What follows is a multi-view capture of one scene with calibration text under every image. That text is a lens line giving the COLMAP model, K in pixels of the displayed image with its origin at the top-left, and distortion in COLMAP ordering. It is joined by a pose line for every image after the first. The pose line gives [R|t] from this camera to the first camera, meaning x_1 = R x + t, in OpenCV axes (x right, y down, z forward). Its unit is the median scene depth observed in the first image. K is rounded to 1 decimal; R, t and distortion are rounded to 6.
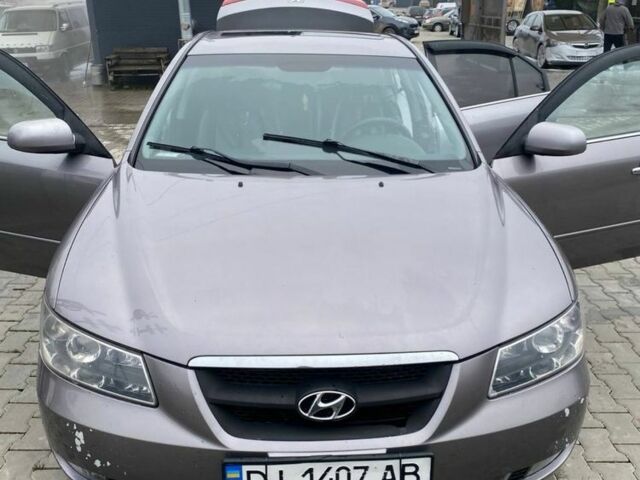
lens RADIAL K [[652.2, 0, 319.3], [0, 652.2, 253.2], [0, 0, 1]] dist [0.066805, -0.119326]
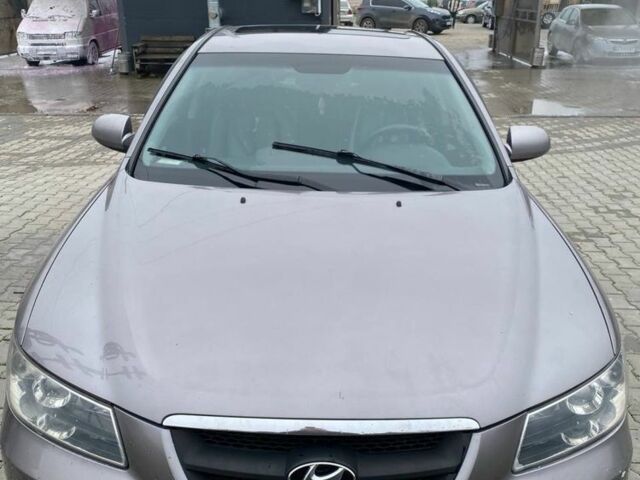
lens RADIAL K [[648.6, 0, 320.0], [0, 648.6, 240.0], [0, 0, 1]] dist [0.036211, -0.039366]
pose [[0.998767, 0.029997, -0.039556, 0.020864], [-0.029945, 0.999550, 0.001921, -0.049650], [0.039596, -0.000735, 0.999215, 0.094150]]
